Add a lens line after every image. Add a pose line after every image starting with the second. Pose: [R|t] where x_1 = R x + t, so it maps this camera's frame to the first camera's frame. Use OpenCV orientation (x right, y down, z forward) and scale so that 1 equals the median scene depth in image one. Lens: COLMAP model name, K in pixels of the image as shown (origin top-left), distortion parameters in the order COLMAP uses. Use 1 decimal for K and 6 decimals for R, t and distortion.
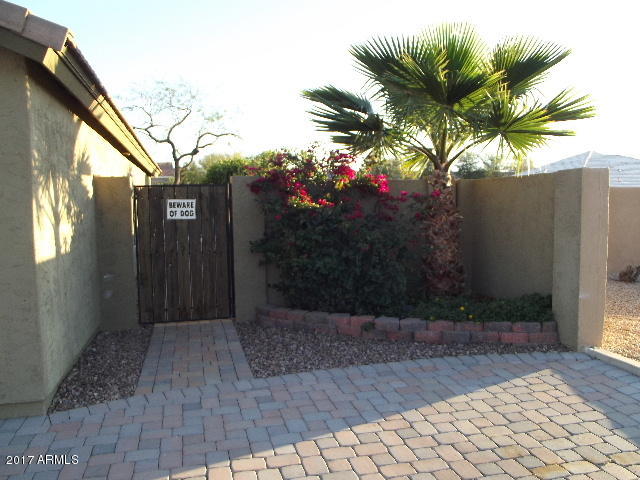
lens RADIAL K [[533.4, 0, 327.5], [0, 533.4, 251.6], [0, 0, 1]] dist [-0.067770, 0.038148]
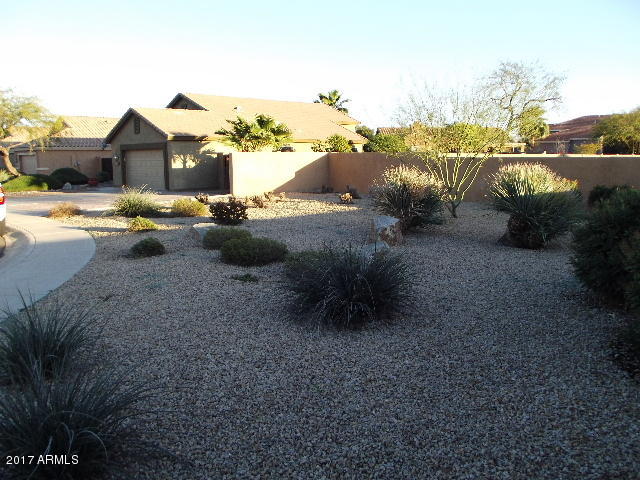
lens RADIAL K [[533.4, 0, 320.6], [0, 533.4, 226.2], [0, 0, 1]] dist [-0.067770, 0.038148]
pose [[0.483778, 0.126875, -0.865946, 3.629113], [-0.078513, 0.991738, 0.101442, -0.052203], [0.871662, 0.018913, 0.489742, -0.373617]]
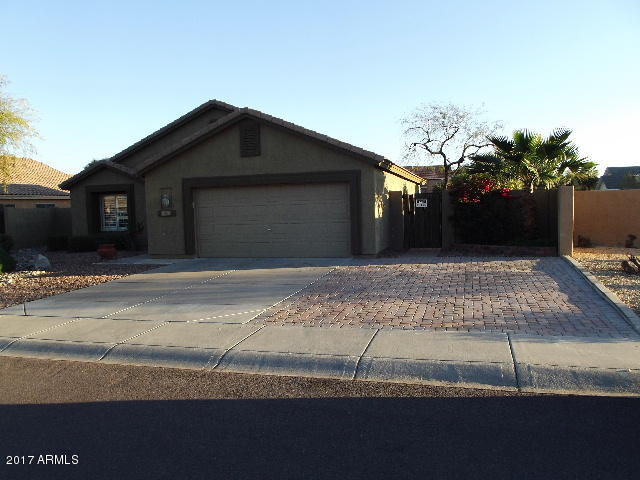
lens RADIAL K [[533.4, 0, 320.2], [0, 533.4, 246.3], [0, 0, 1]] dist [-0.067770, 0.038148]
pose [[0.860478, 0.030900, -0.508550, 0.603080], [-0.033641, 0.999427, 0.003806, 0.130694], [0.508376, 0.013833, 0.861024, -1.419977]]
